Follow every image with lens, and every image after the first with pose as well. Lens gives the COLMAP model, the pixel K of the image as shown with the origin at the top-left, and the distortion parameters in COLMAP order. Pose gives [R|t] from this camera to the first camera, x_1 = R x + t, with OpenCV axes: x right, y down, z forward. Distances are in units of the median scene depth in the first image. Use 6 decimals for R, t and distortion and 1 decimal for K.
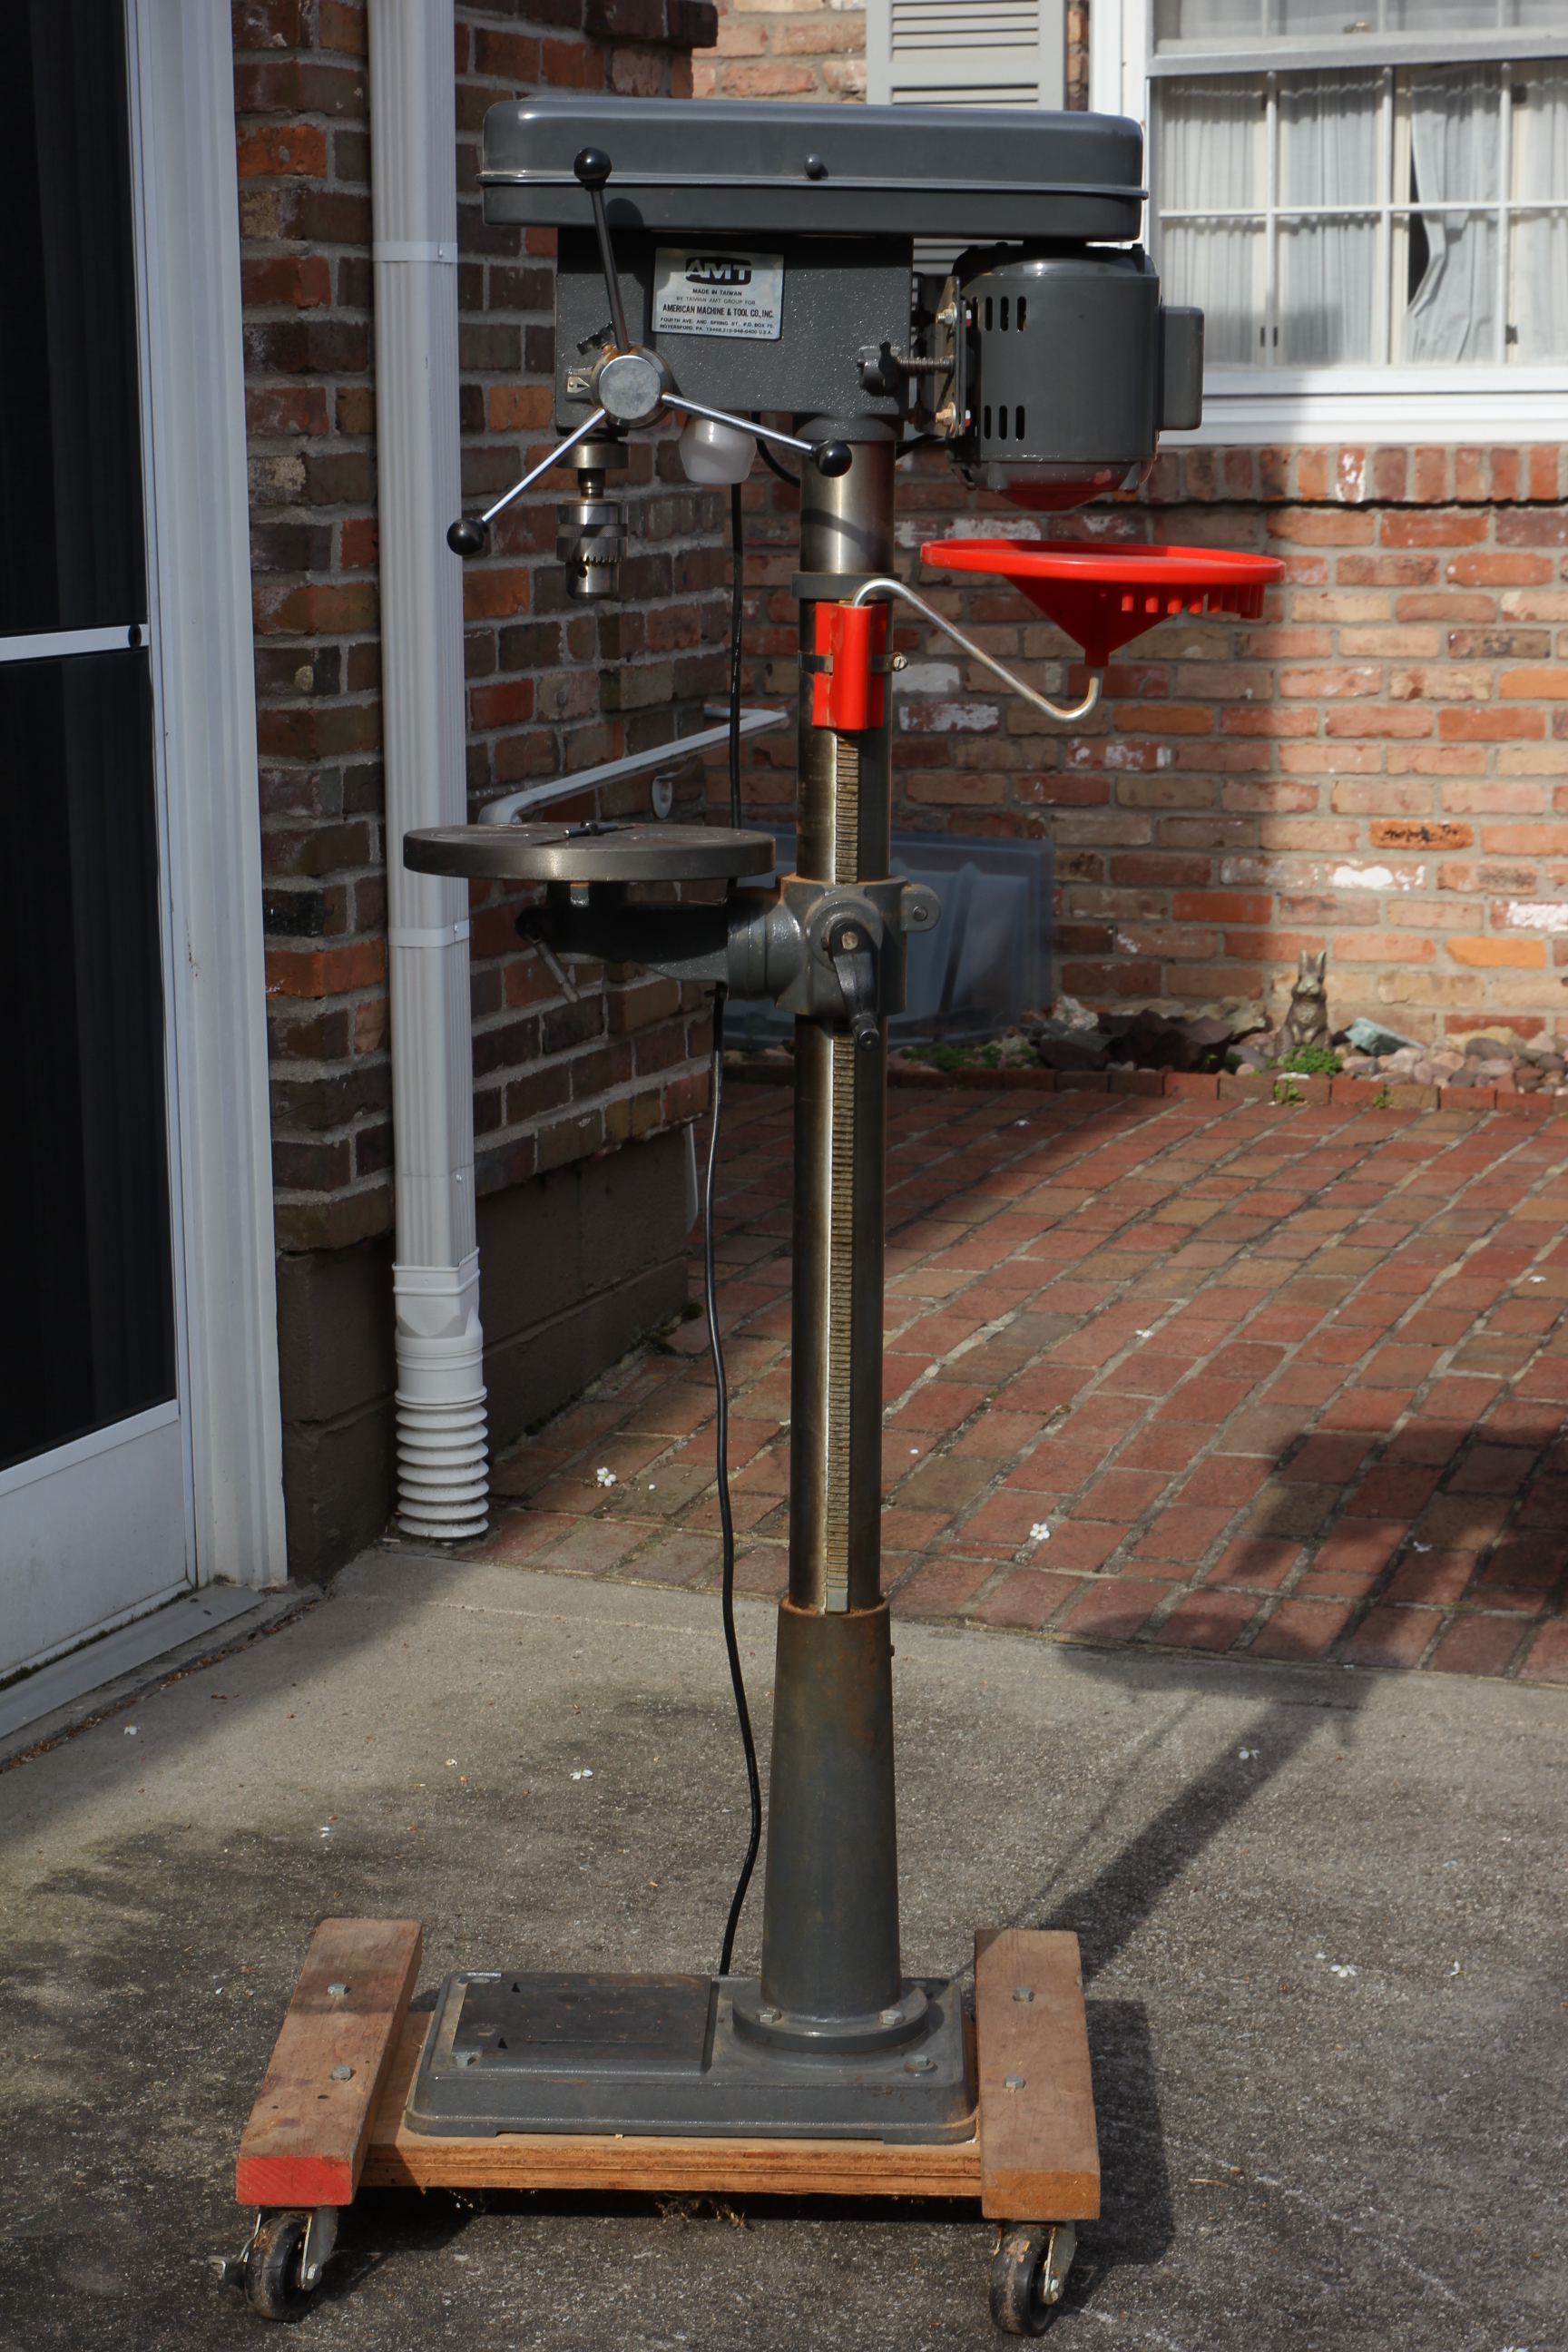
lens RADIAL K [[4985.8, 0, 784.1], [0, 4985.8, 1177.7], [0, 0, 1]] dist [0.112041, 0.000000]
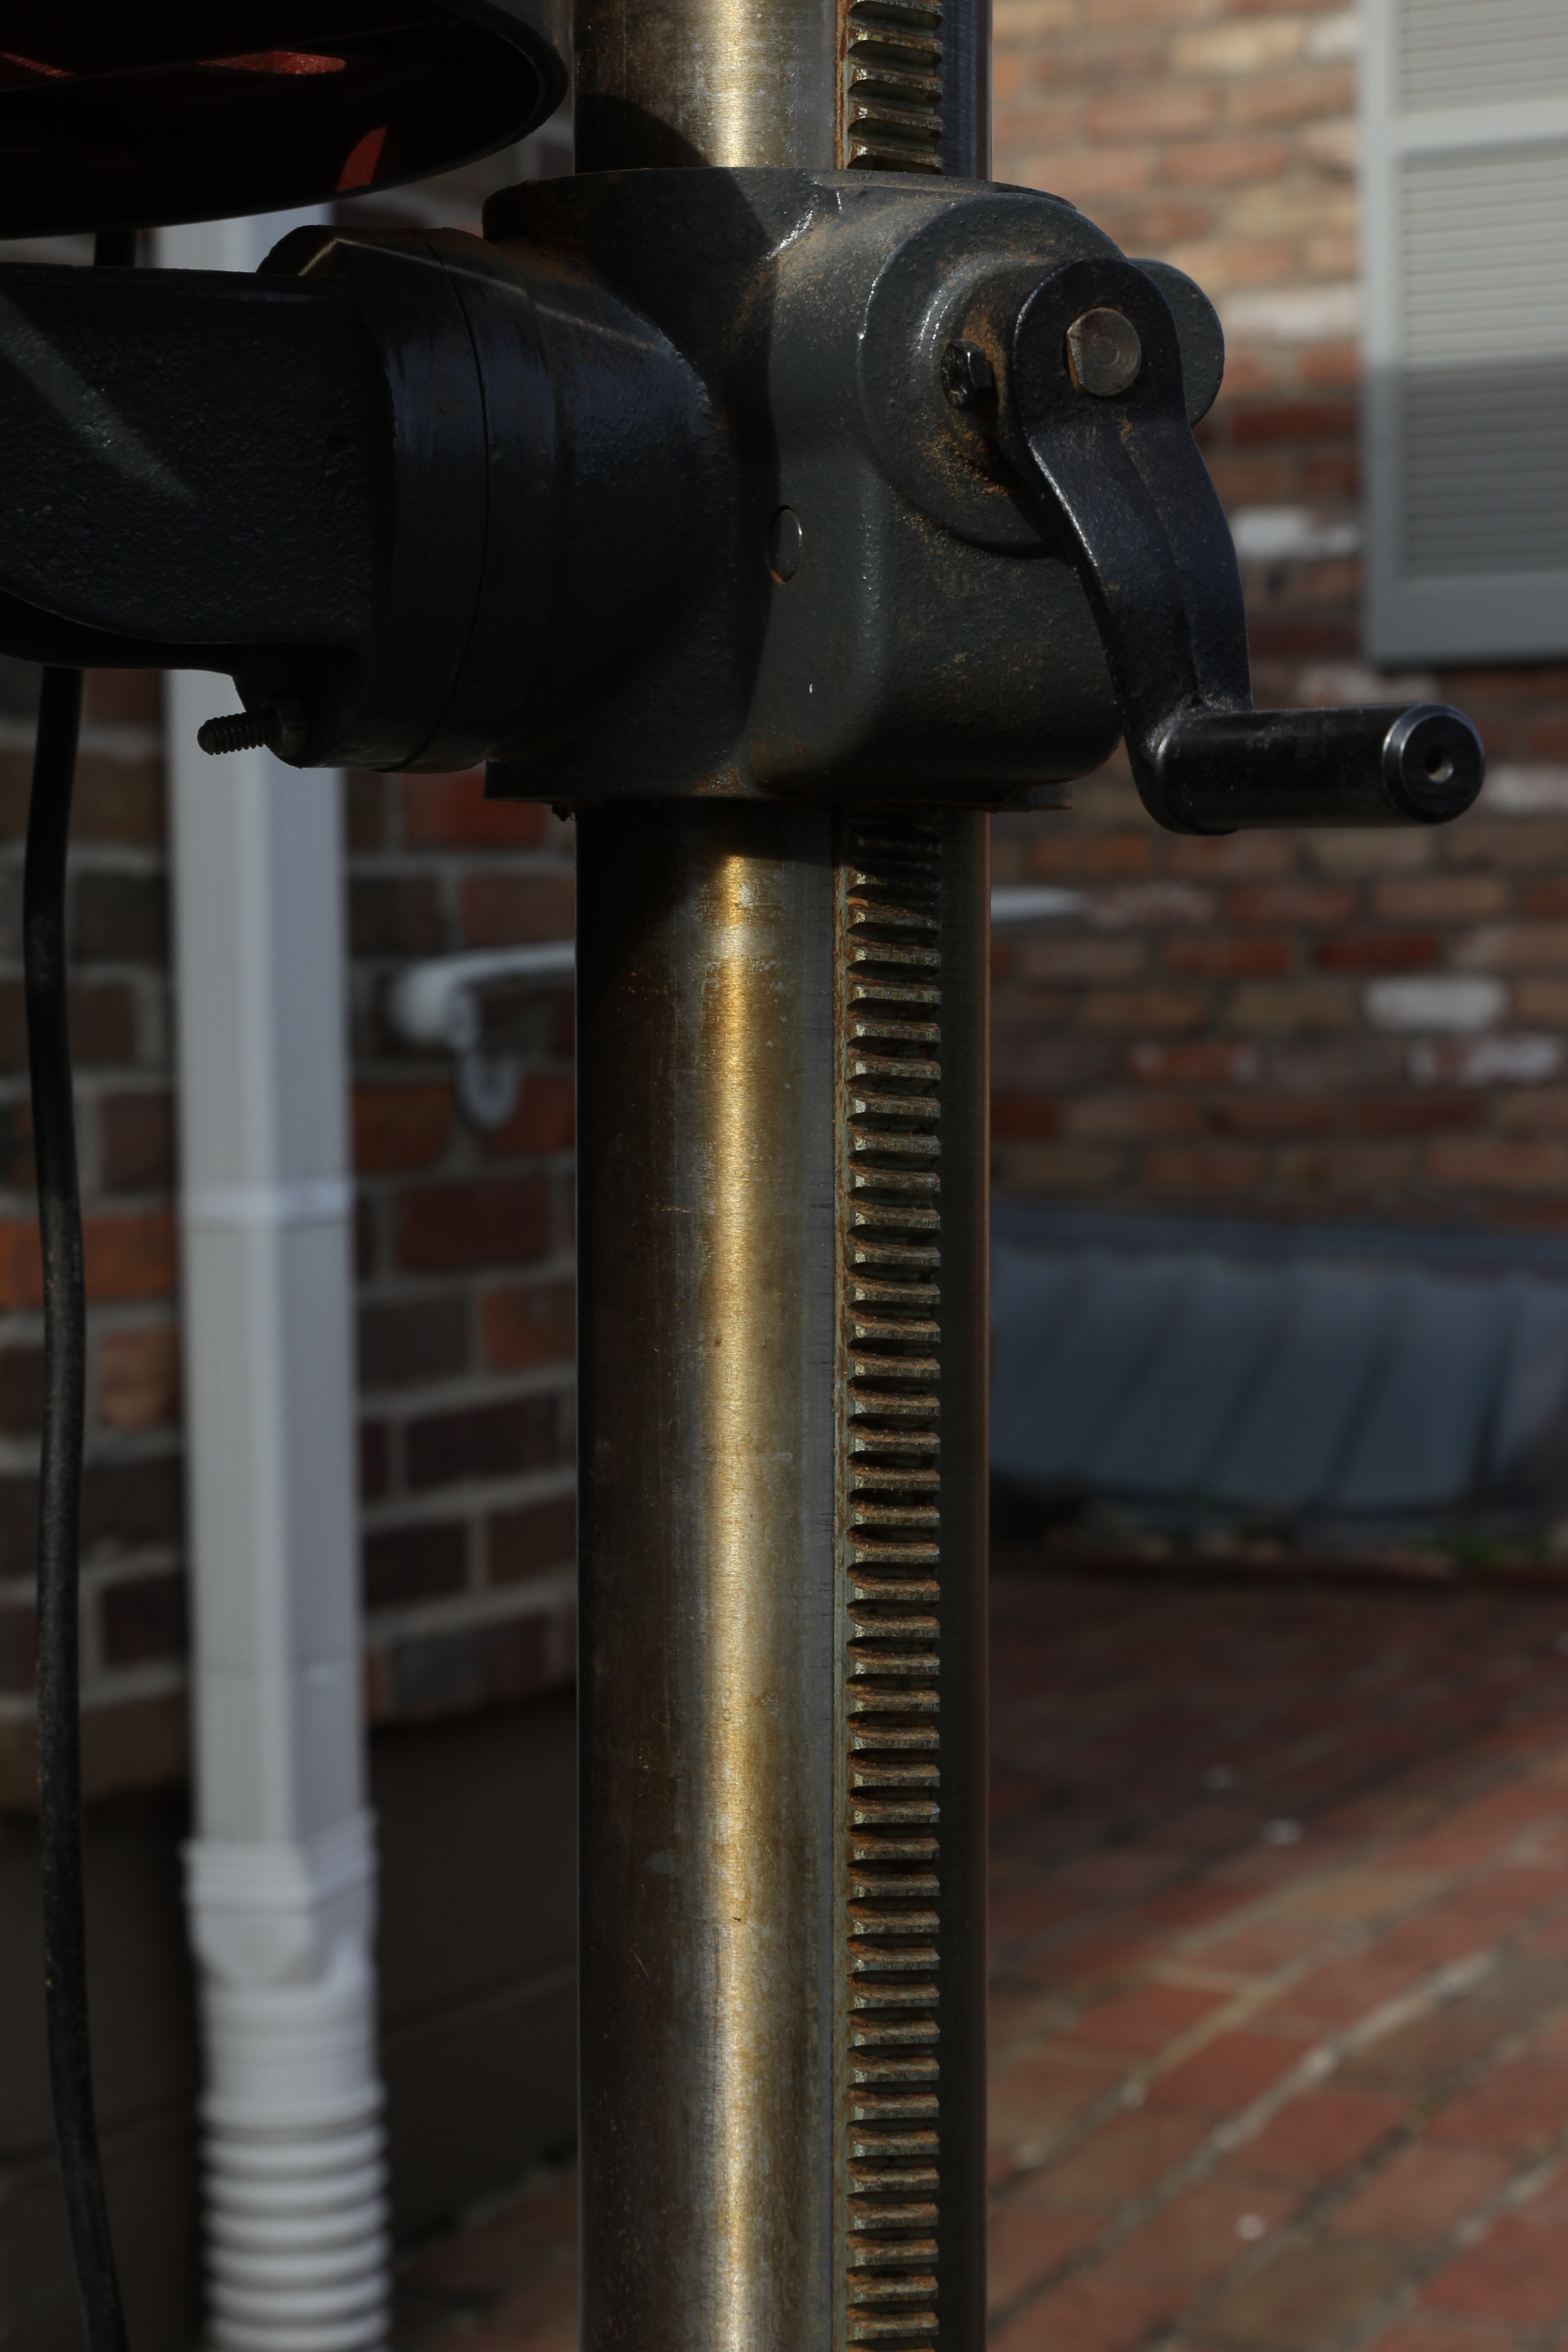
lens RADIAL K [[5103.2, 0, 782.0], [0, 5103.2, 1173.8], [0, 0, 1]] dist [0.124055, 0.000000]
pose [[0.989839, -0.007989, -0.141965, 0.042218], [-0.008993, 0.992904, -0.118580, 0.007798], [0.141905, 0.118652, 0.982744, 0.352357]]
